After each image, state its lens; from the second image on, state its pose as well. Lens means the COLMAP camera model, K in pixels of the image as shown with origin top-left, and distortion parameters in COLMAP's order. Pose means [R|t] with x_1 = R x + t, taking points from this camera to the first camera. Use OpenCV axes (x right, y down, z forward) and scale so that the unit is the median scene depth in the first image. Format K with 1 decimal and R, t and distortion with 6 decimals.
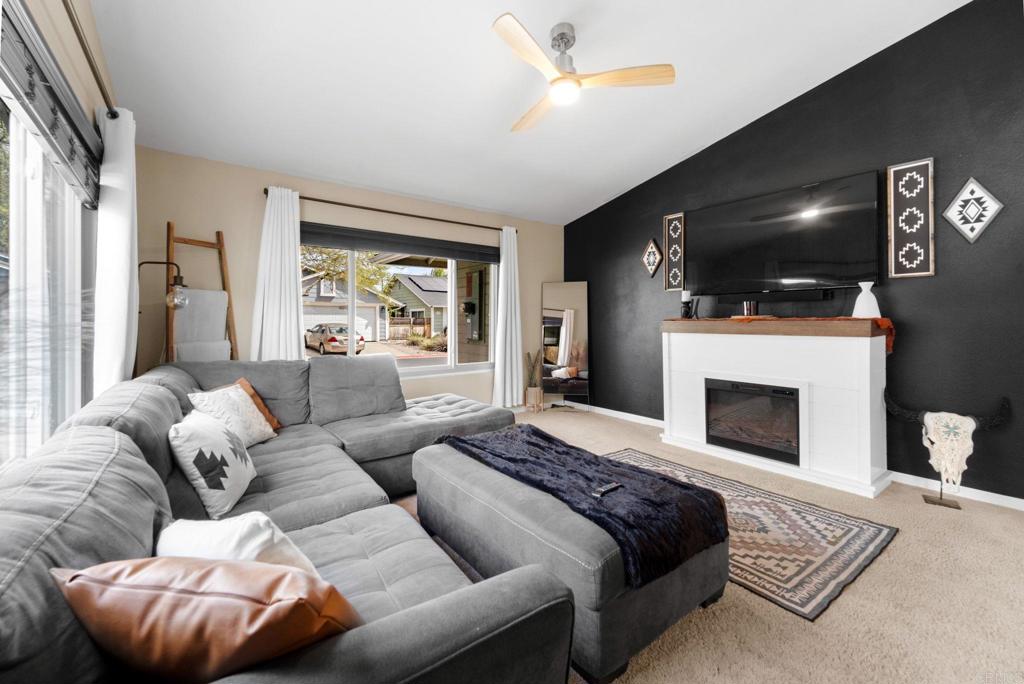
lens RADIAL K [[423.5, 0, 505.1], [0, 423.5, 322.1], [0, 0, 1]] dist [-0.000216, 0.000124]
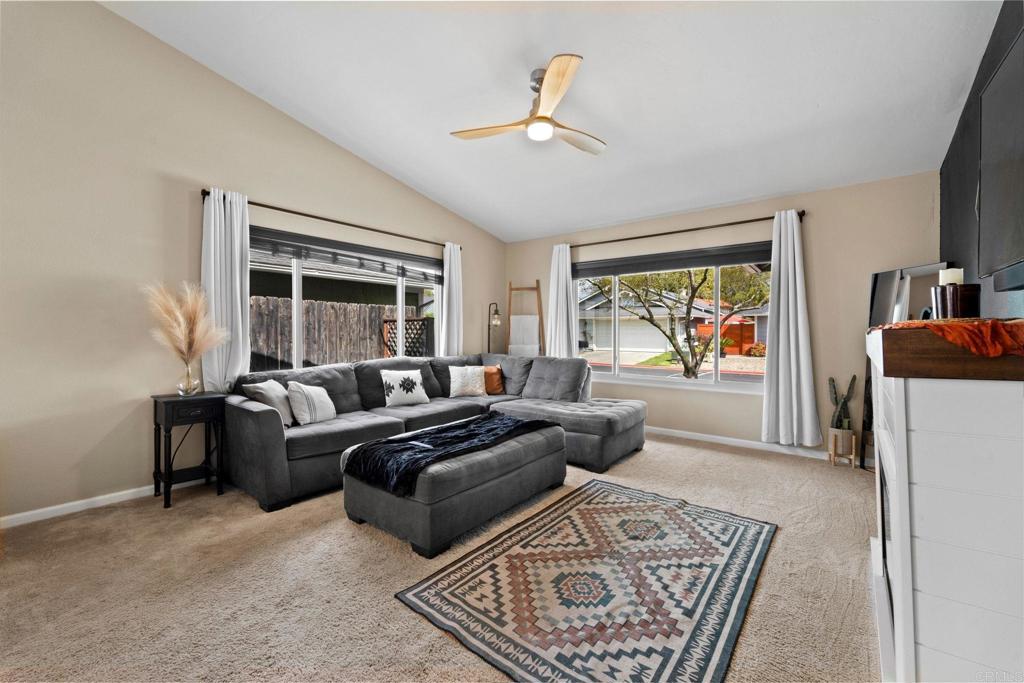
lens RADIAL K [[409.5, 0, 512.0], [0, 409.5, 341.5], [0, 0, 1]] dist [-0.002464, -0.000201]
pose [[0.262251, 0.017908, -0.964834, 1.295309], [-0.004341, 0.999840, 0.017378, 0.004770], [0.964990, -0.000369, 0.262286, 0.710293]]
